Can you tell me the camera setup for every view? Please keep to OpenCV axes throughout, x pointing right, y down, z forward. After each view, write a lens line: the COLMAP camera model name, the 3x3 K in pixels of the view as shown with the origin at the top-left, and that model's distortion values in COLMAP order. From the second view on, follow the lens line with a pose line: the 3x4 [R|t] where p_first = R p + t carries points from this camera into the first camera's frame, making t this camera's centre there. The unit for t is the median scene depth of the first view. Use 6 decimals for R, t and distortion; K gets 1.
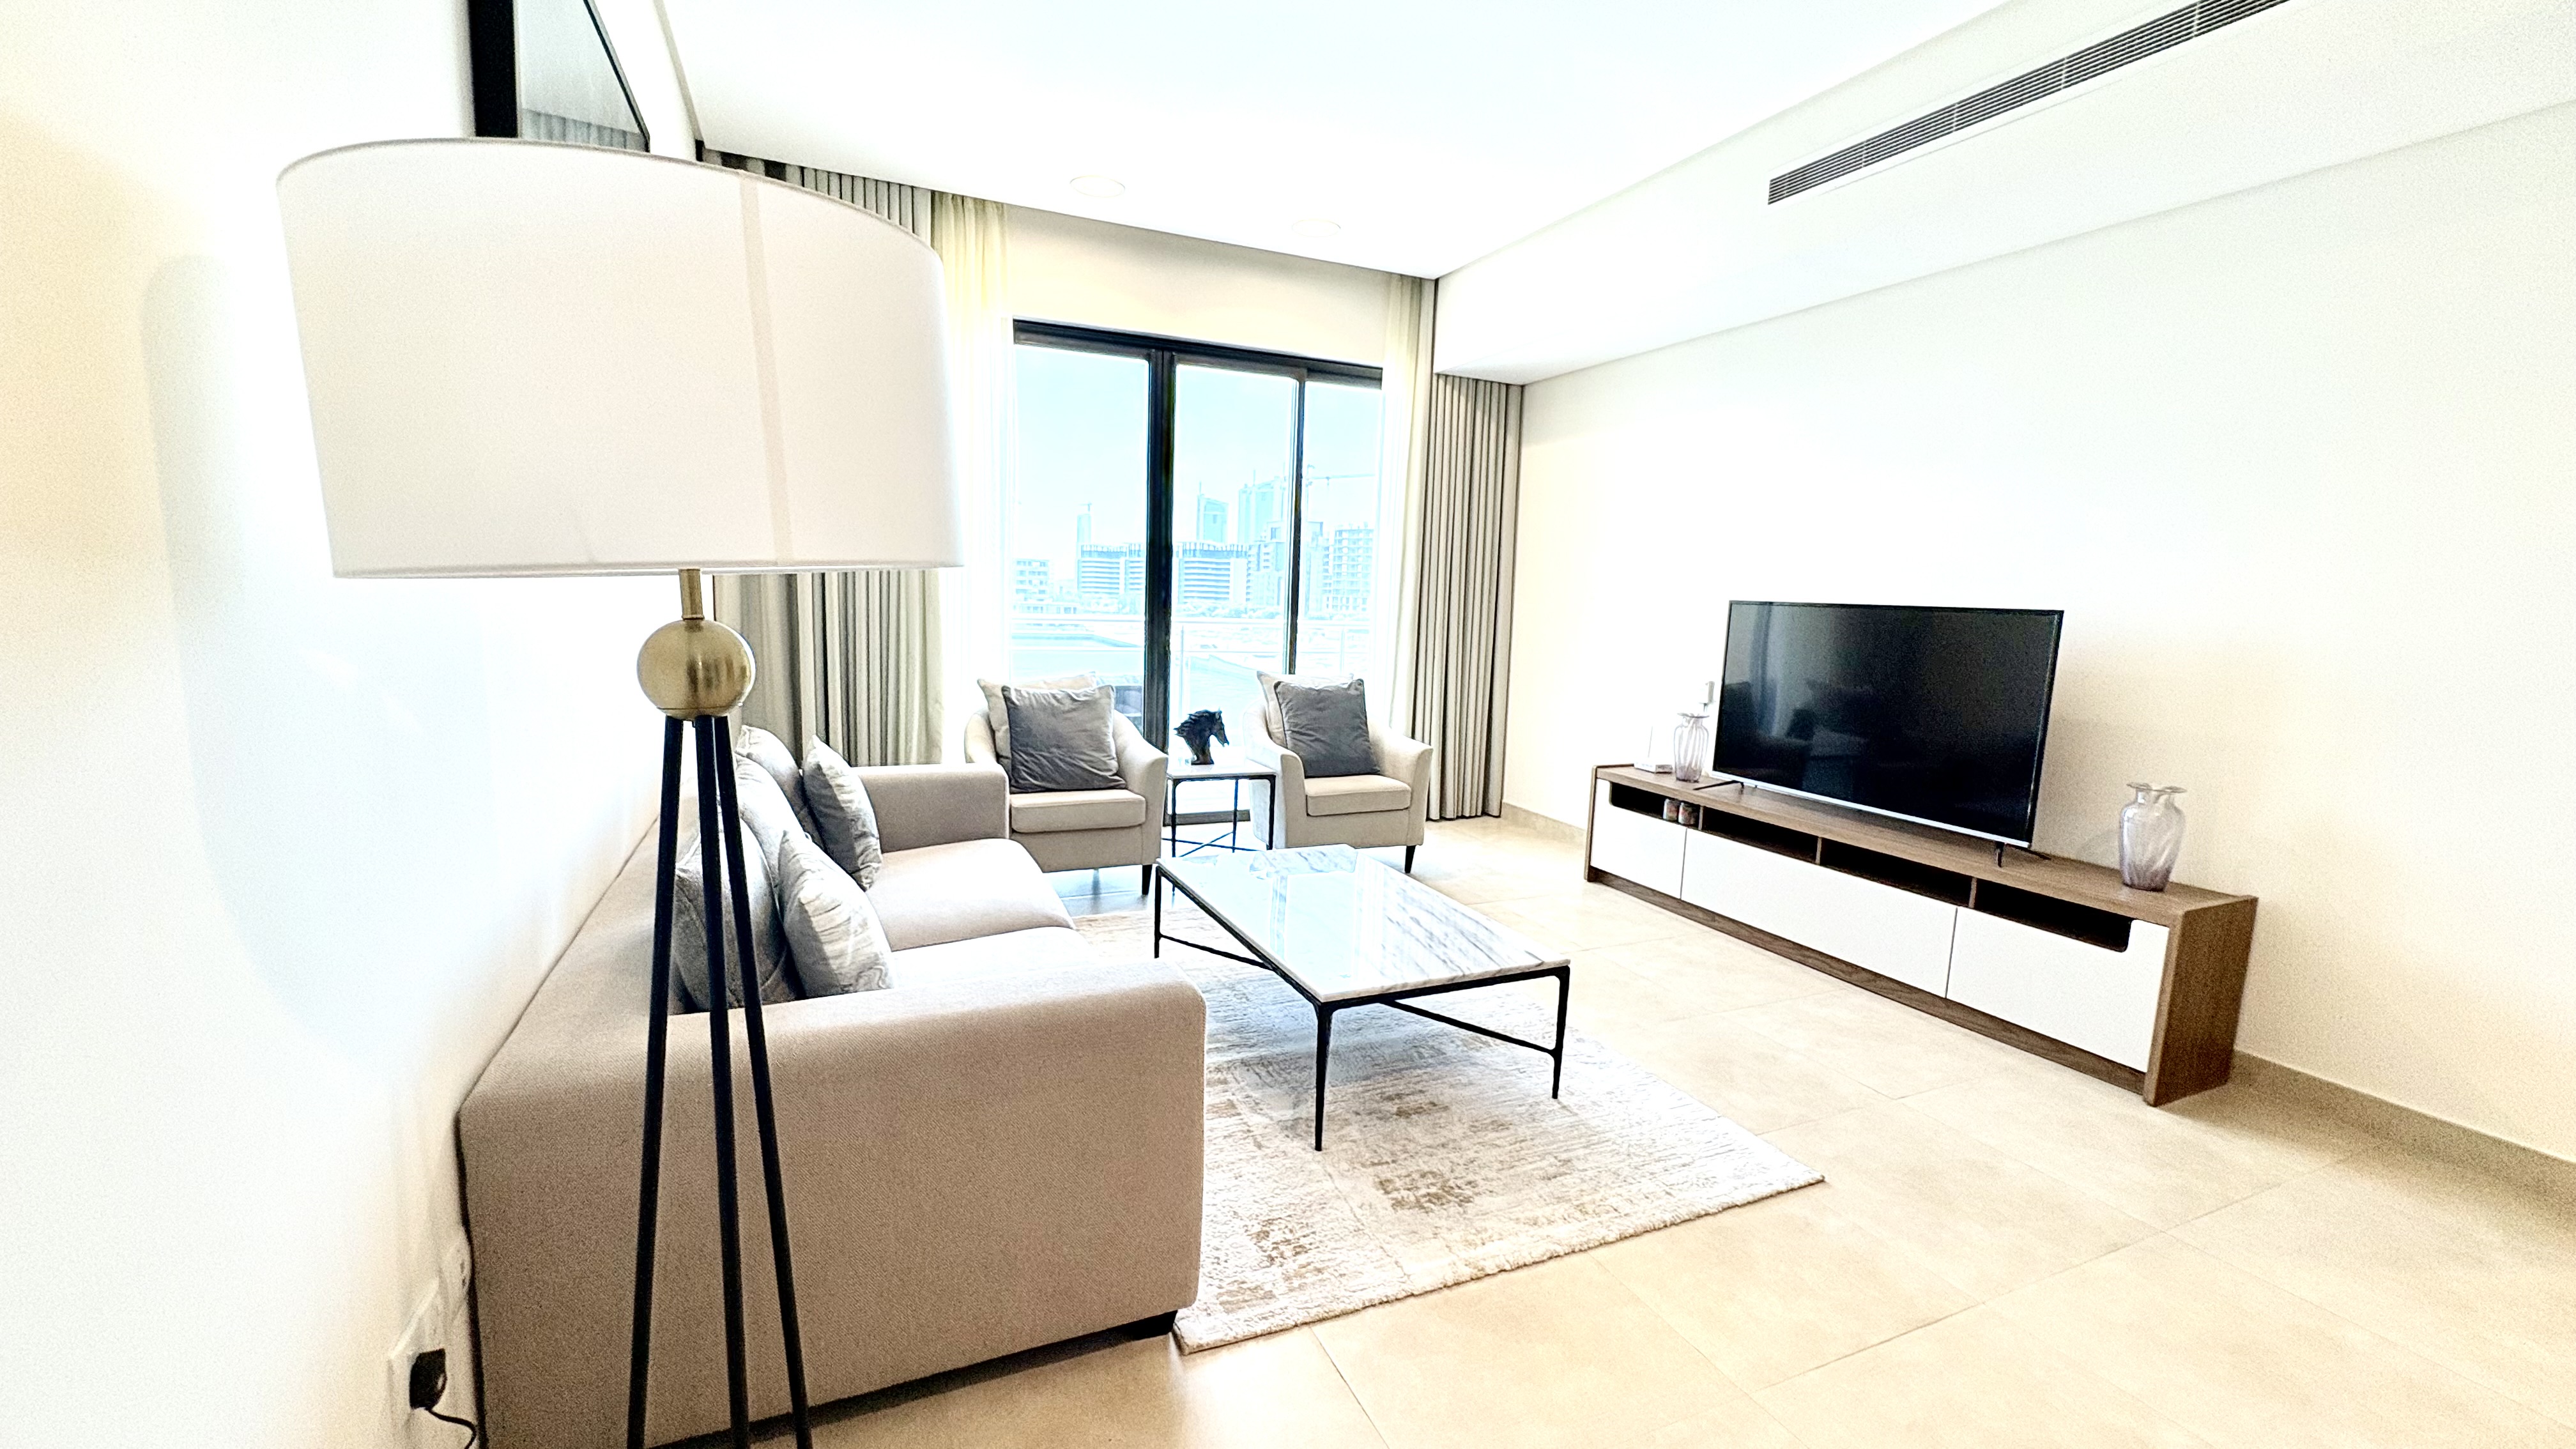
lens RADIAL K [[1026.9, 0, 1304.4], [0, 1026.9, 714.3], [0, 0, 1]] dist [0.002339, 0.000162]
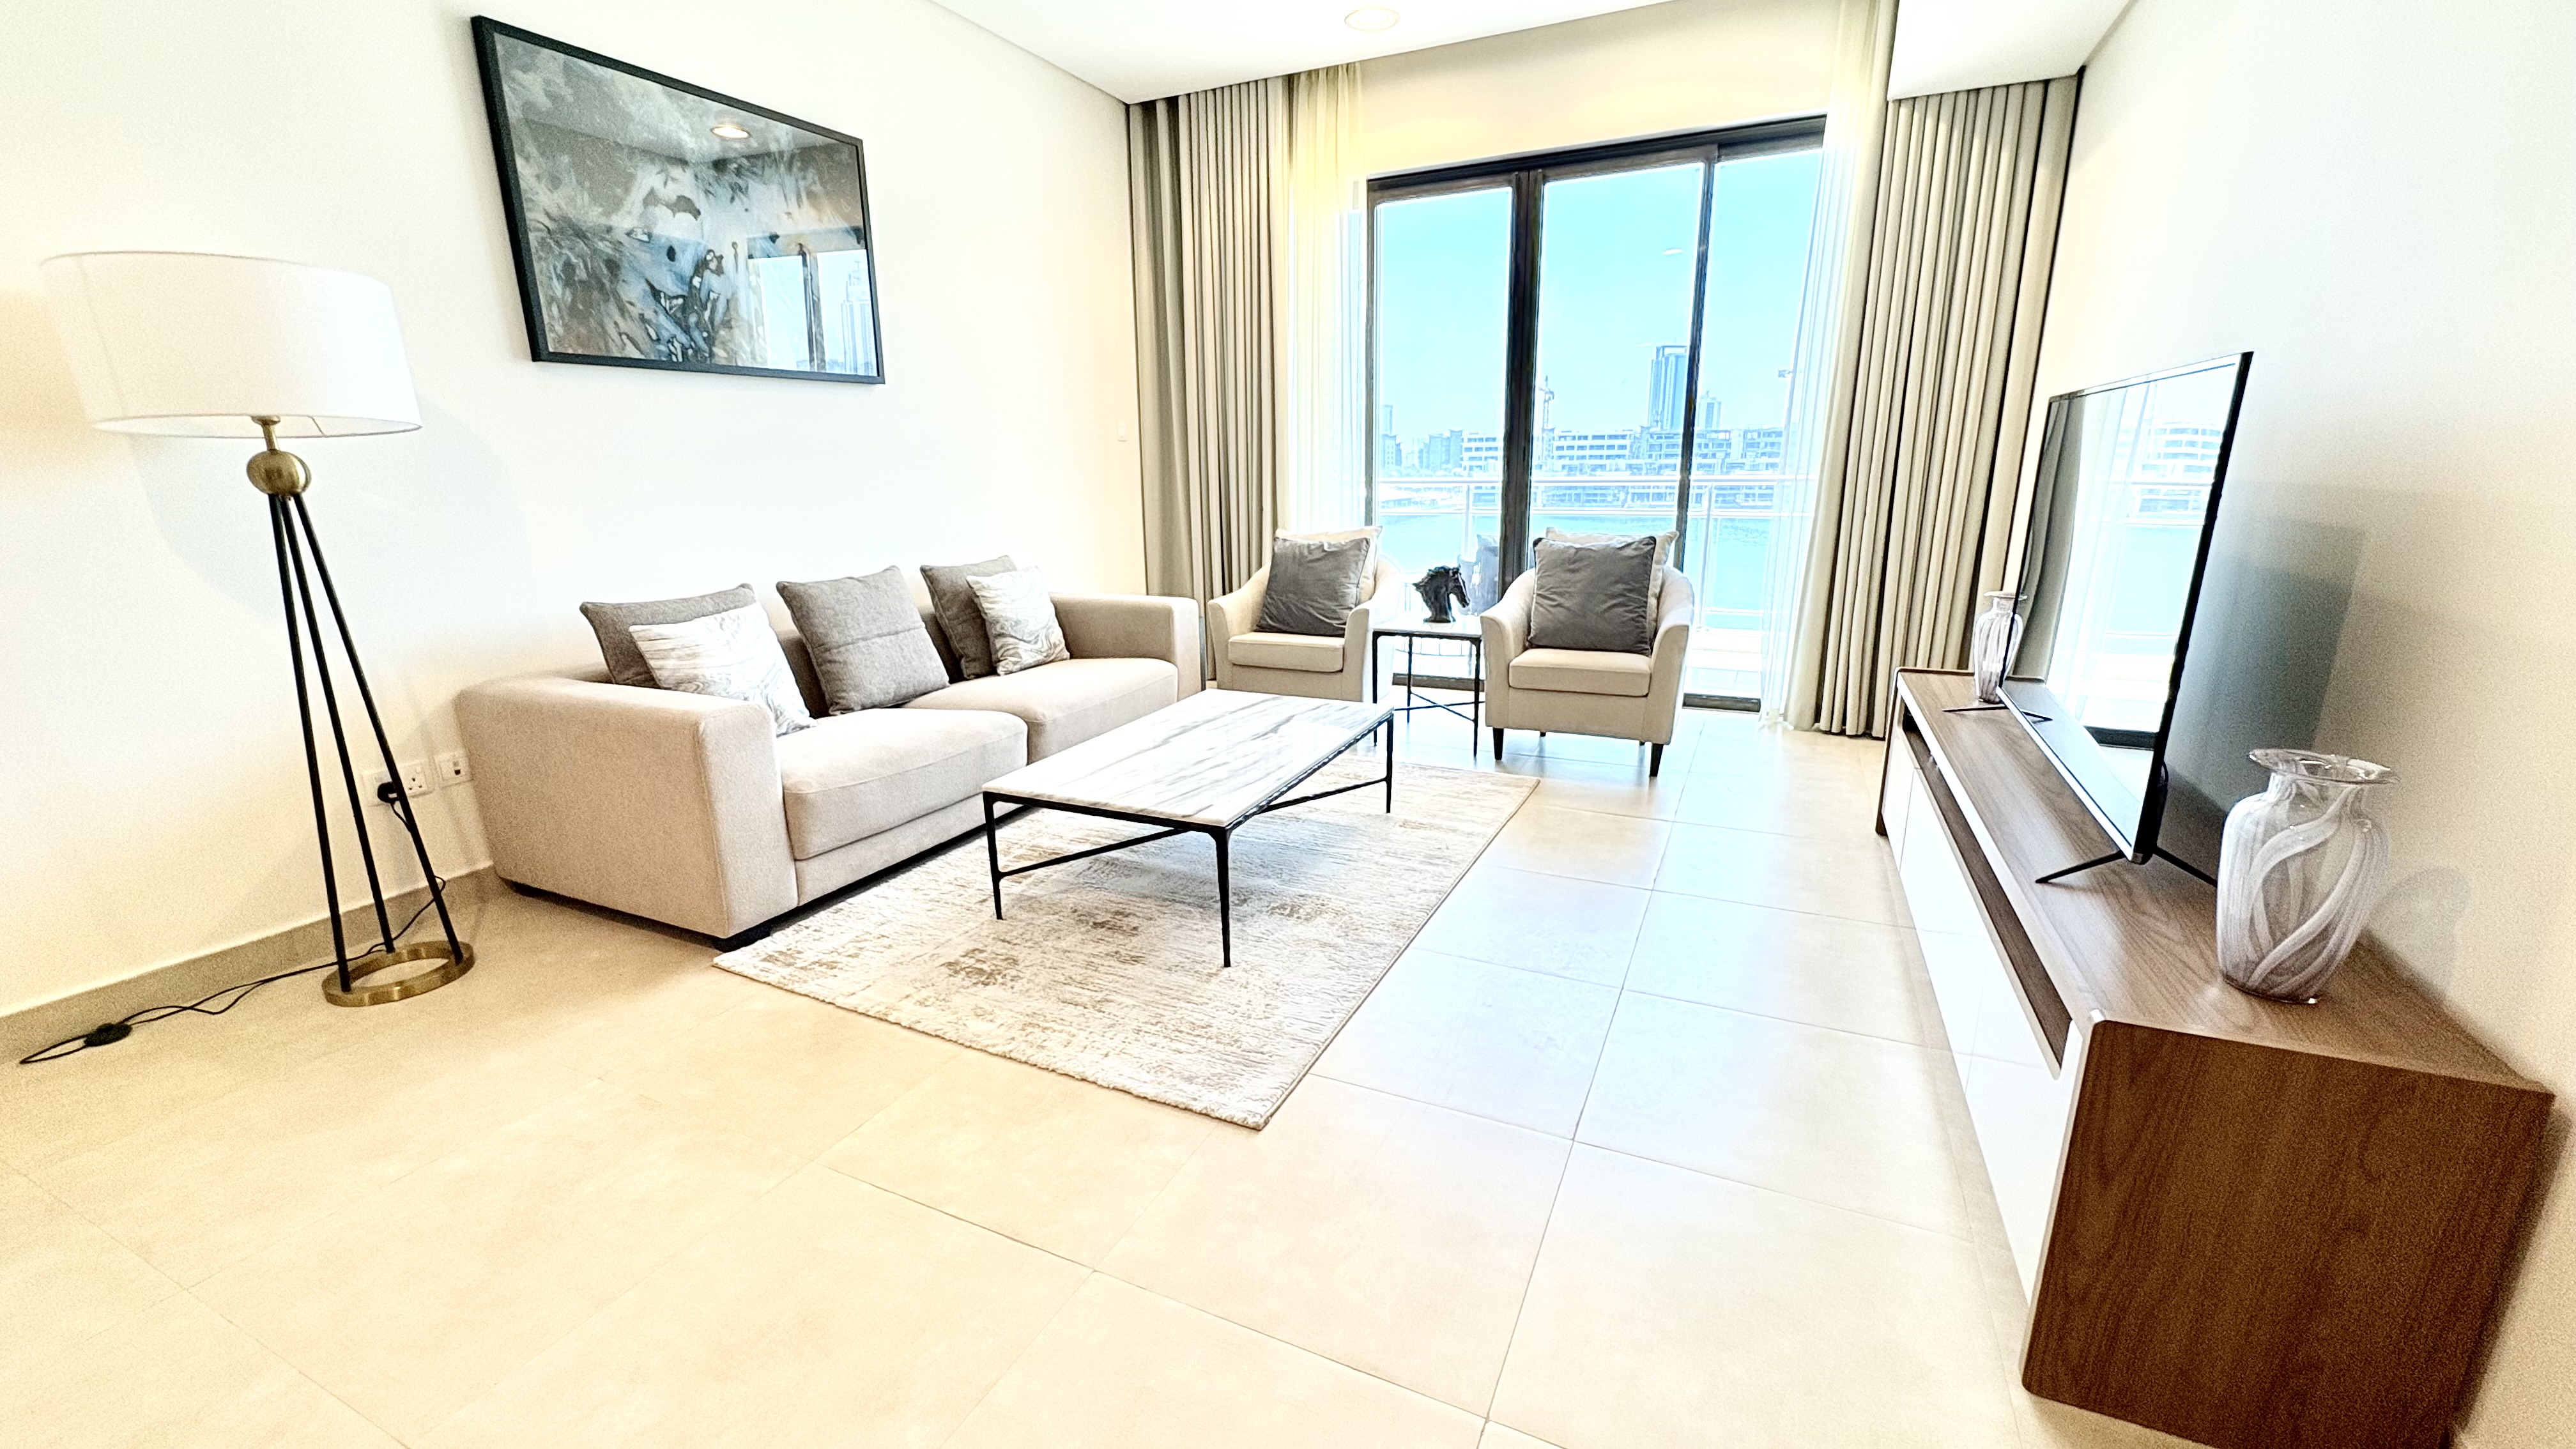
lens RADIAL K [[1026.9, 0, 1302.4], [0, 1026.9, 726.7], [0, 0, 1]] dist [0.002339, 0.000162]
pose [[0.649694, 0.145716, -0.746099, 0.550670], [-0.054724, 0.987876, 0.145282, 0.011407], [0.758223, -0.053559, 0.649792, 0.265527]]
